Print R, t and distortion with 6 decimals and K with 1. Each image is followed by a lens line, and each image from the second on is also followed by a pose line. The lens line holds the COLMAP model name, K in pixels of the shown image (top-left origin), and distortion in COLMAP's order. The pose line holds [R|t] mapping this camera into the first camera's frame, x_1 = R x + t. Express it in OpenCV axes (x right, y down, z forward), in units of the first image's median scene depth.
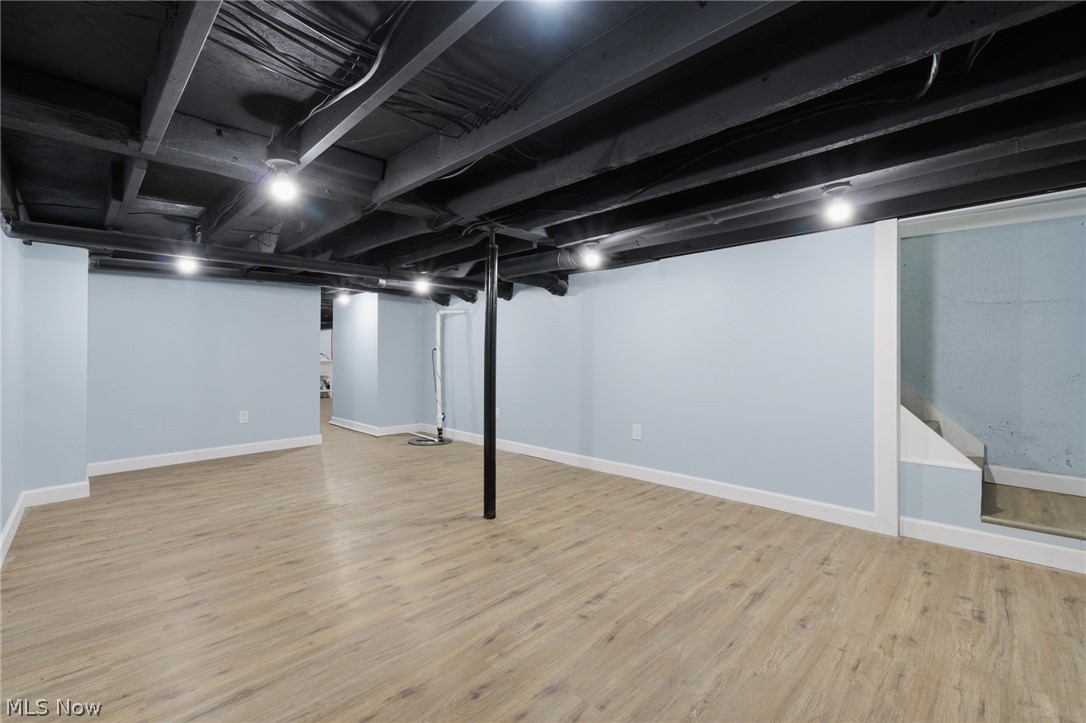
lens RADIAL K [[457.3, 0, 544.3], [0, 457.3, 357.1], [0, 0, 1]] dist [0.000685, 0.000394]
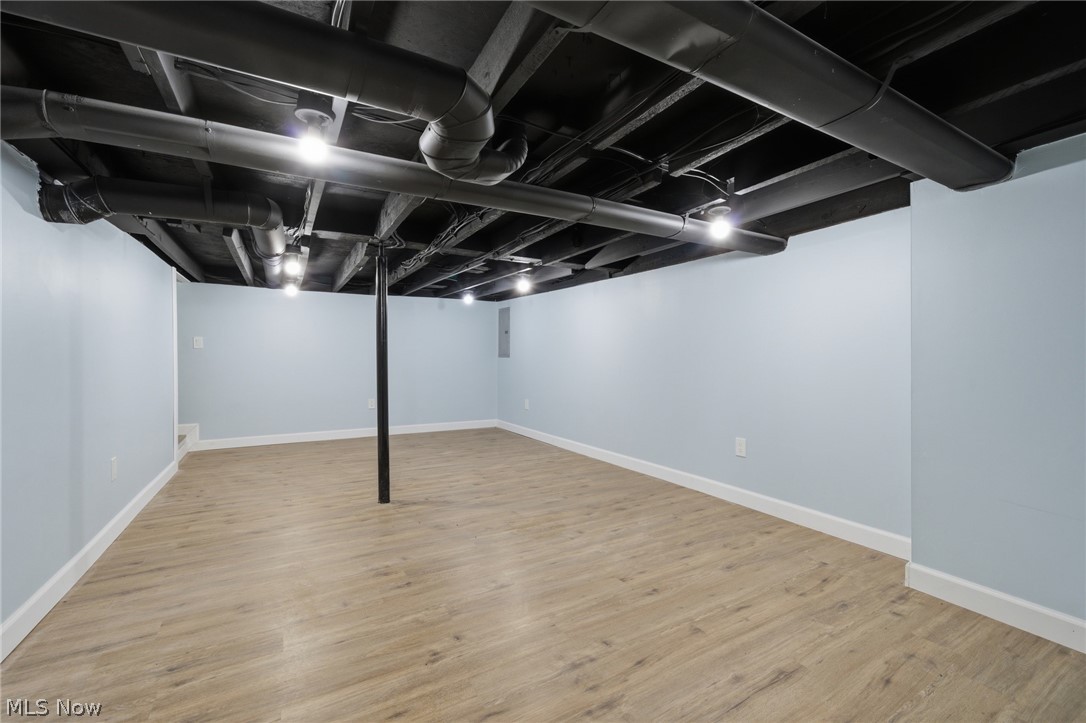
lens RADIAL K [[457.3, 0, 542.2], [0, 457.3, 359.1], [0, 0, 1]] dist [0.000685, 0.000394]
pose [[-0.960839, -0.001590, 0.277101, -0.809570], [0.001161, 0.999952, 0.009763, -0.004337], [-0.277104, 0.009703, -0.960791, 1.999440]]
